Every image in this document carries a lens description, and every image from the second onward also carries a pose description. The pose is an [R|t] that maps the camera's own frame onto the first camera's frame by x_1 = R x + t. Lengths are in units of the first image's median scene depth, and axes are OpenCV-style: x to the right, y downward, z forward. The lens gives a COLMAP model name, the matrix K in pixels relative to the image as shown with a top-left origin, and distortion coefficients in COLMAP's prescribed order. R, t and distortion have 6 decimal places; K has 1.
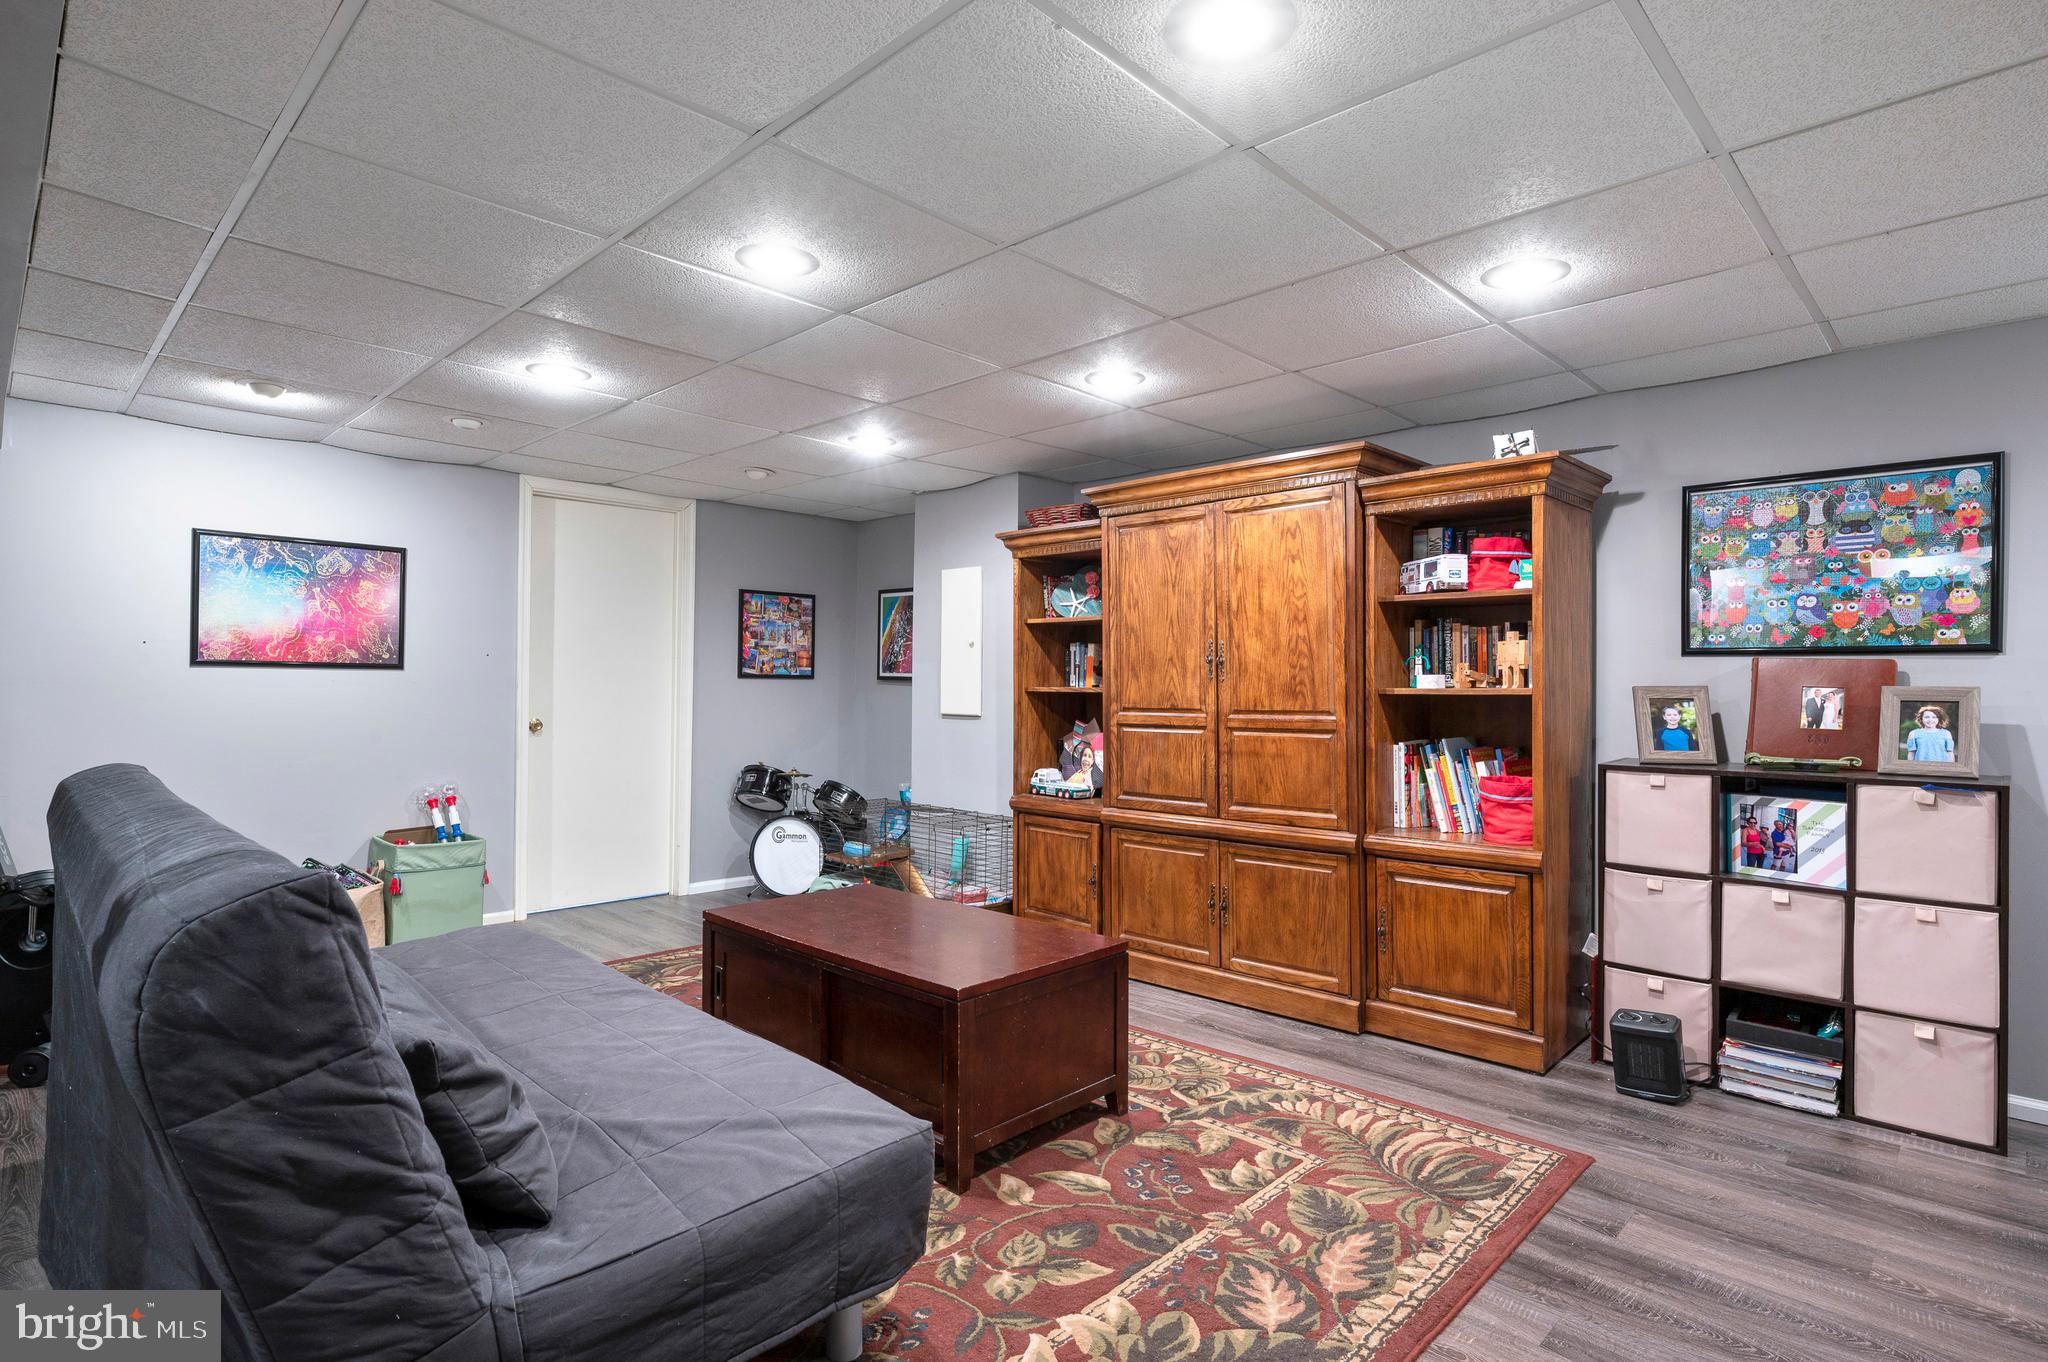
lens RADIAL K [[1026.0, 0, 1027.8], [0, 1026.0, 684.8], [0, 0, 1]] dist [0.000115, -0.000050]
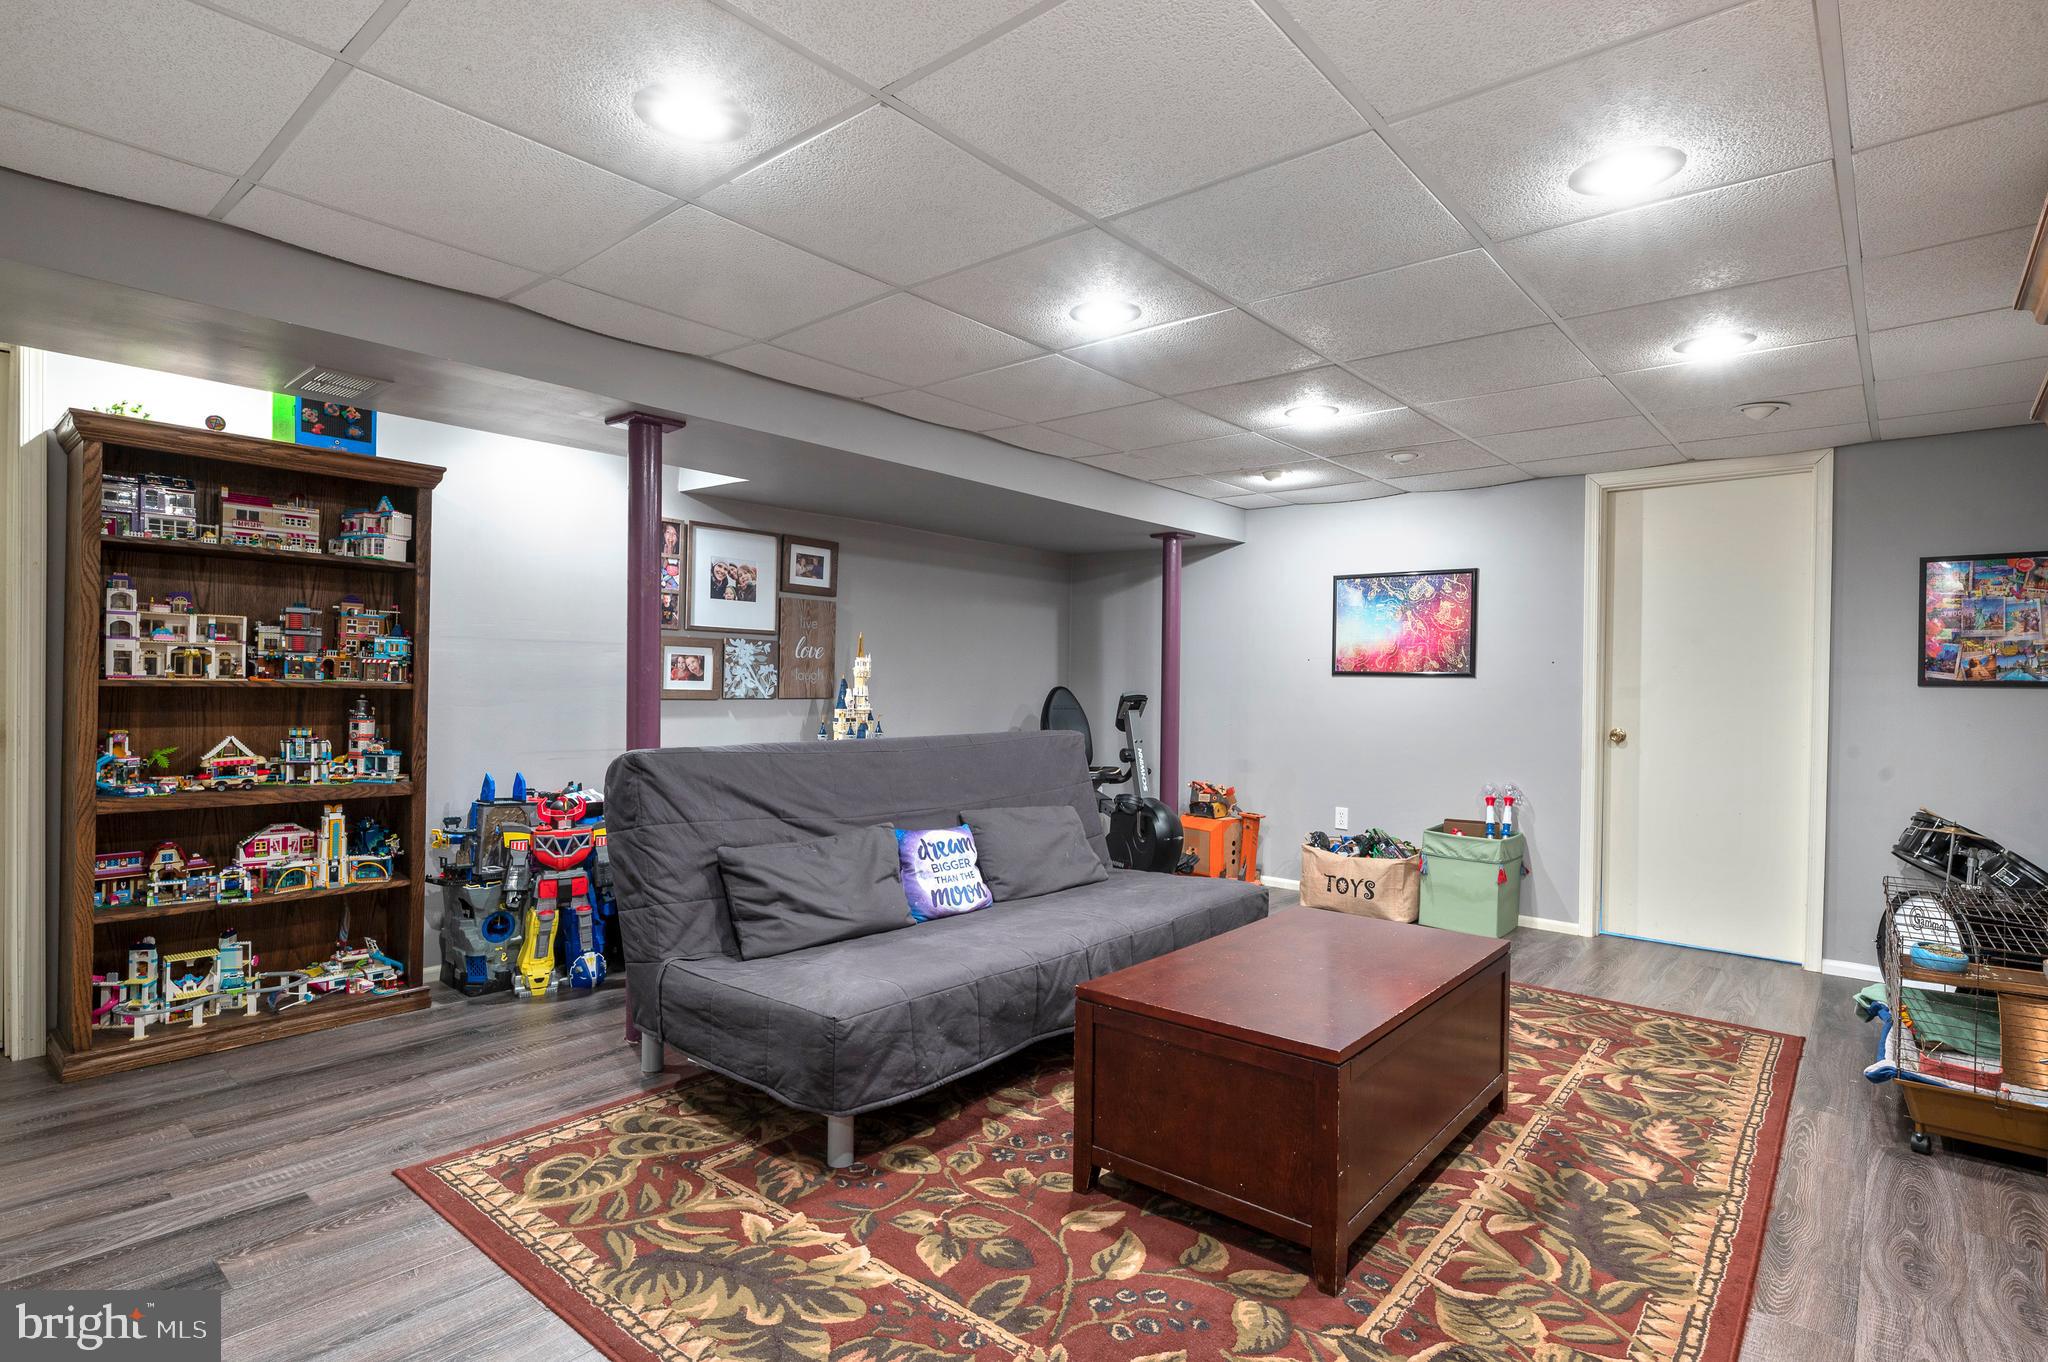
lens RADIAL K [[1026.0, 0, 1027.8], [0, 1026.0, 684.8], [0, 0, 1]] dist [0.000115, -0.000050]
pose [[0.063609, -0.003116, -0.997970, 0.494304], [-0.012202, 0.999918, -0.003899, 0.003467], [0.997900, 0.012426, 0.063566, 0.468652]]
